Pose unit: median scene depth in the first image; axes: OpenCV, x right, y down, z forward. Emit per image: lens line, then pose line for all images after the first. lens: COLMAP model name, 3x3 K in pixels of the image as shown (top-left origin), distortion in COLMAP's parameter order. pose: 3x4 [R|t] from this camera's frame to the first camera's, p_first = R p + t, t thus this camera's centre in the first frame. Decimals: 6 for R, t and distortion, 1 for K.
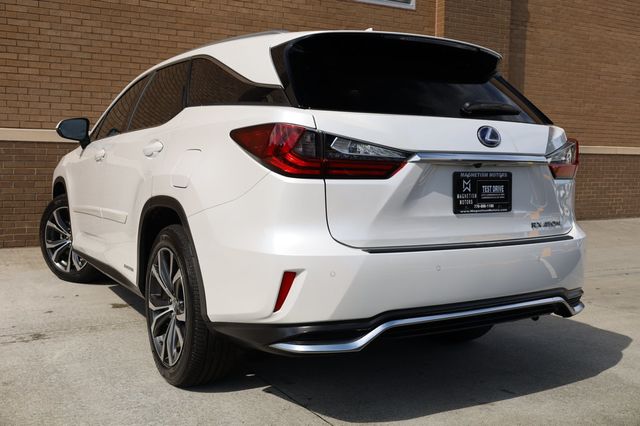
lens RADIAL K [[662.1, 0, 320.0], [0, 662.1, 213.0], [0, 0, 1]] dist [0.012967, -0.010390]
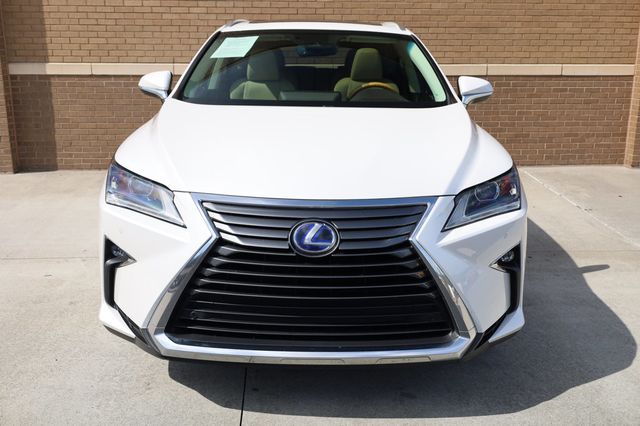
lens RADIAL K [[660.7, 0, 334.0], [0, 660.7, 212.3], [0, 0, 1]] dist [0.009548, -0.004974]
pose [[0.909431, 0.091156, -0.405741, 0.602632], [-0.025534, 0.986079, 0.164305, -0.164108], [0.415070, -0.139064, 0.899098, 0.125476]]
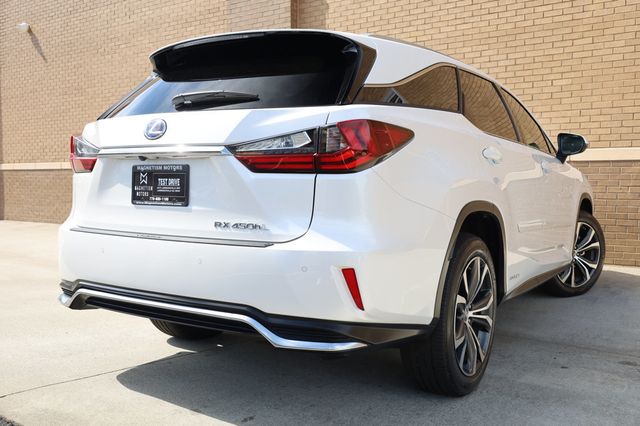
lens RADIAL K [[624.4, 0, 320.0], [0, 624.4, 213.0], [0, 0, 1]] dist [0.005498, -0.010037]
pose [[0.428236, 0.032590, -0.903079, 1.194719], [-0.073482, 0.997296, 0.001145, -0.008403], [0.900674, 0.065870, 0.429473, 0.816971]]
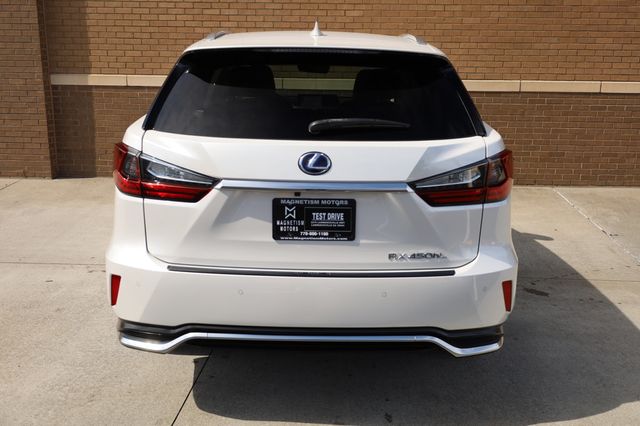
lens RADIAL K [[662.1, 0, 320.0], [0, 662.1, 213.0], [0, 0, 1]] dist [0.012967, -0.010390]
pose [[0.856593, 0.116225, -0.502733, 0.730948], [-0.042960, 0.986984, 0.154977, -0.188336], [0.514201, -0.111155, 0.850436, 0.195617]]
